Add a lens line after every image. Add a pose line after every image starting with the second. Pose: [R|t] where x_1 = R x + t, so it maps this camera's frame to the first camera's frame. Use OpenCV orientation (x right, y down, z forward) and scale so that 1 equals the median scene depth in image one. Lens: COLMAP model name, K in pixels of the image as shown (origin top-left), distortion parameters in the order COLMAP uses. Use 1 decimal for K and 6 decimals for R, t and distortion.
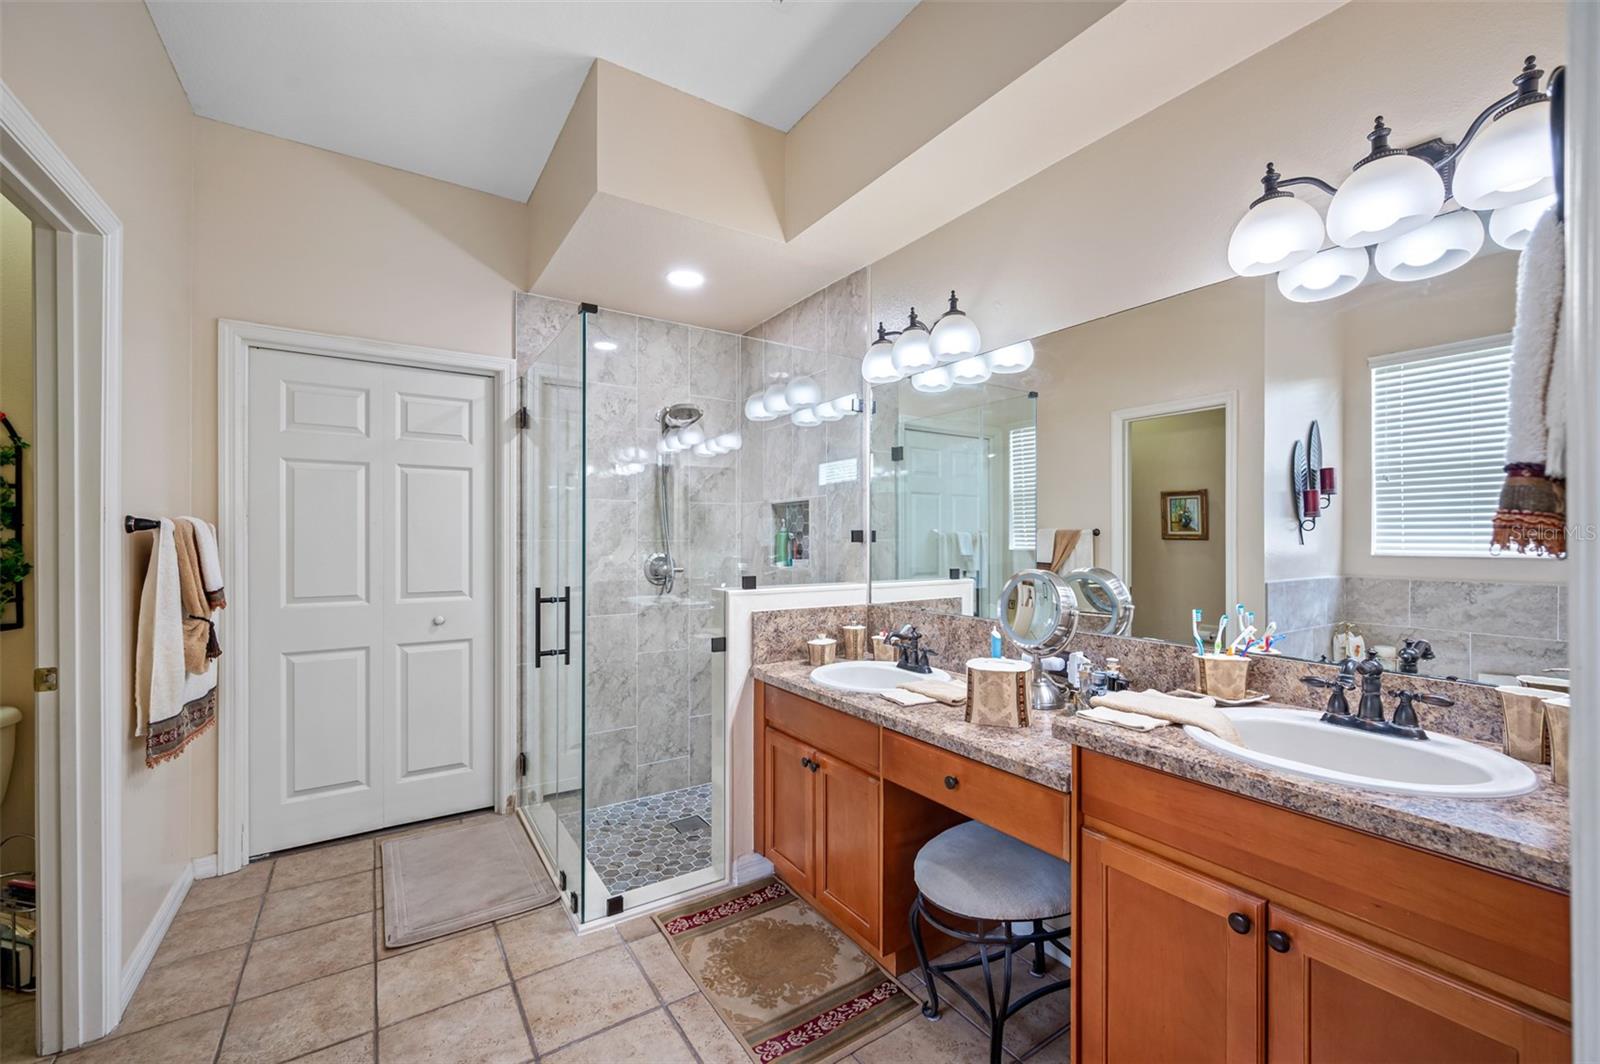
lens RADIAL K [[639.4, 0, 805.0], [0, 639.4, 538.2], [0, 0, 1]] dist [-0.002725, 0.000819]
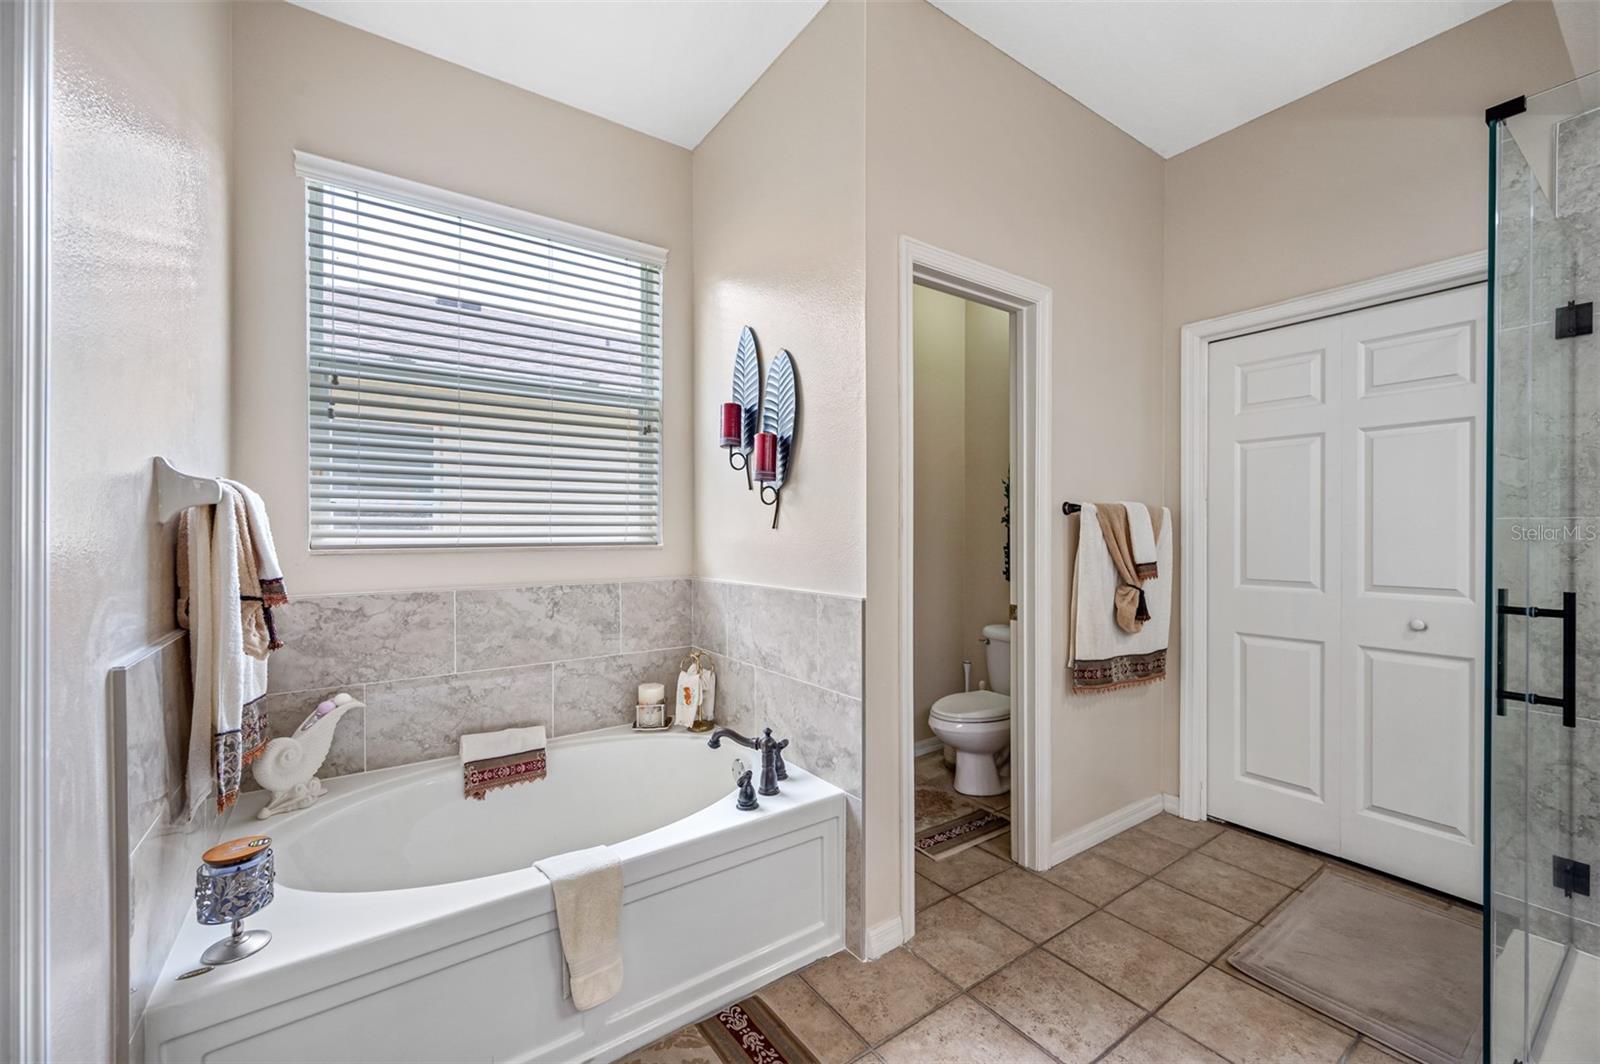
lens RADIAL K [[639.4, 0, 804.8], [0, 639.4, 533.3], [0, 0, 1]] dist [-0.002725, 0.000819]
pose [[0.024717, 0.000707, -0.999694, 0.227153], [0.003087, 0.999995, 0.000783, 0.022822], [0.999690, -0.003106, 0.024714, 0.343014]]
